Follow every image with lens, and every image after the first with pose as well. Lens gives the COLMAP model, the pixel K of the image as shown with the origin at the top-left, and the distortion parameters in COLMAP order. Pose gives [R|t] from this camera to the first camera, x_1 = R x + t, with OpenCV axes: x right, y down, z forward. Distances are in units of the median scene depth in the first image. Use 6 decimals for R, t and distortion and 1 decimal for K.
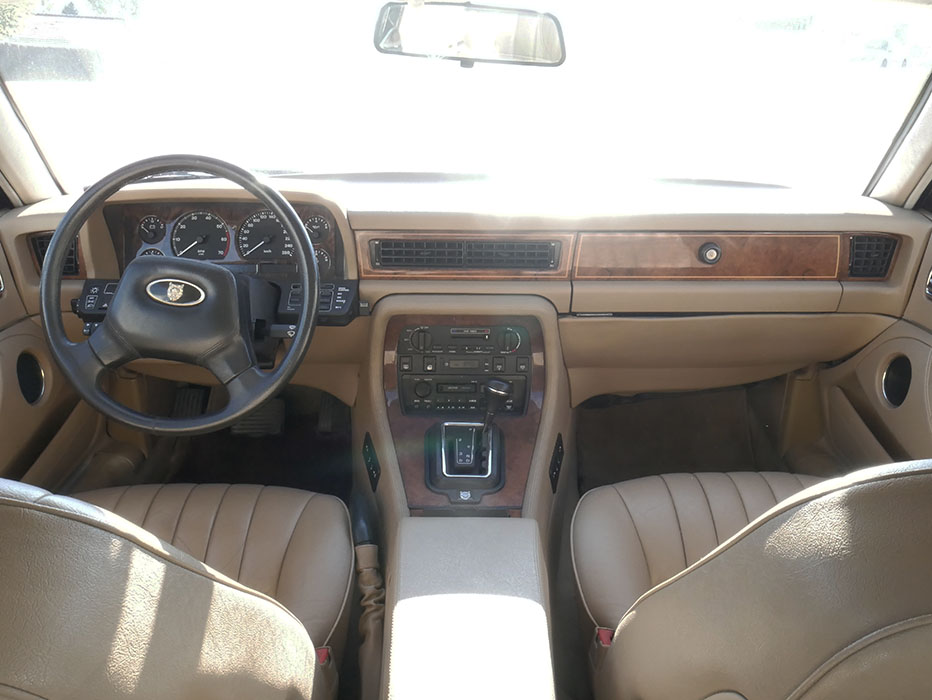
lens RADIAL K [[816.5, 0, 466.0], [0, 816.5, 350.0], [0, 0, 1]] dist [-0.050243, 0.081367]
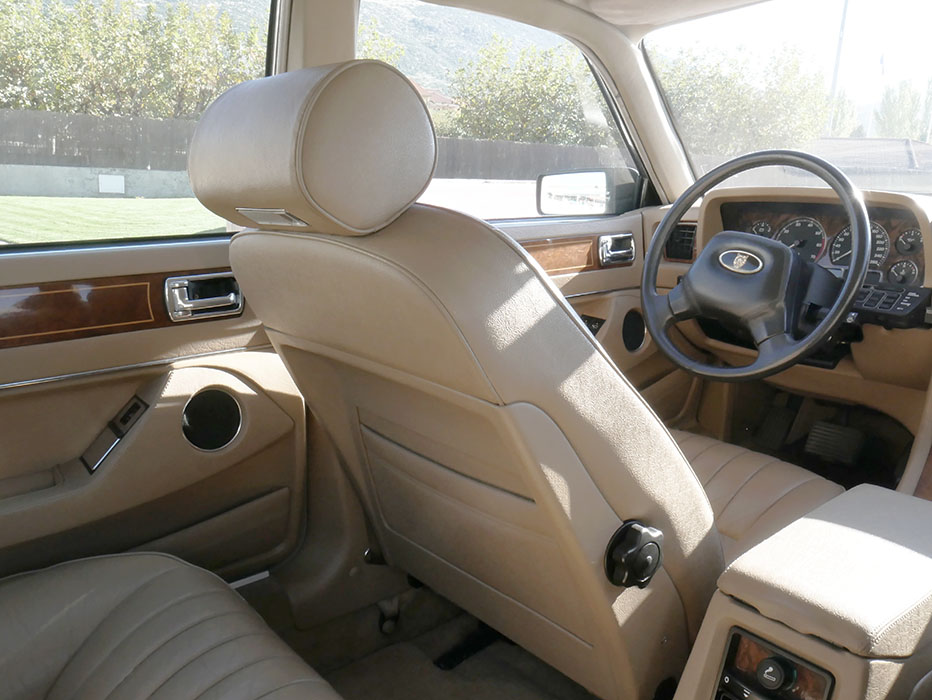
lens RADIAL K [[816.5, 0, 466.0], [0, 816.5, 350.0], [0, 0, 1]] dist [-0.050243, 0.081367]
pose [[0.656899, 0.176578, -0.733011, 0.231989], [-0.270544, 0.962650, -0.010556, 0.151762], [0.703769, 0.205246, 0.680135, -0.037653]]
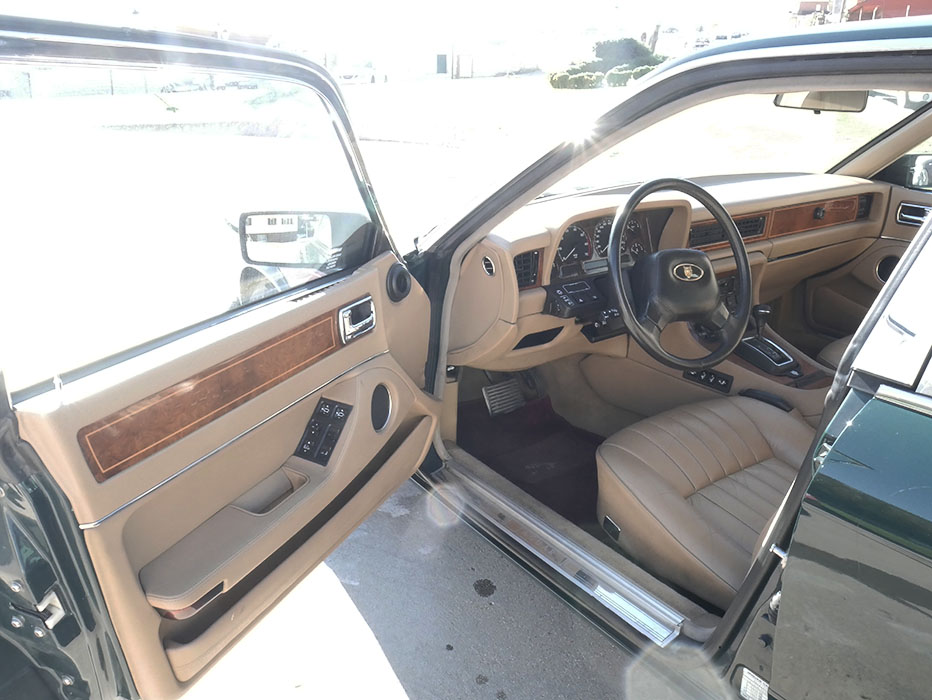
lens RADIAL K [[816.5, 0, 466.0], [0, 816.5, 350.0], [0, 0, 1]] dist [-0.050243, 0.081367]
pose [[0.793130, -0.201898, 0.574615, -1.386071], [0.211120, 0.976099, 0.051559, -0.086396], [-0.571291, 0.080419, 0.816798, 0.050750]]
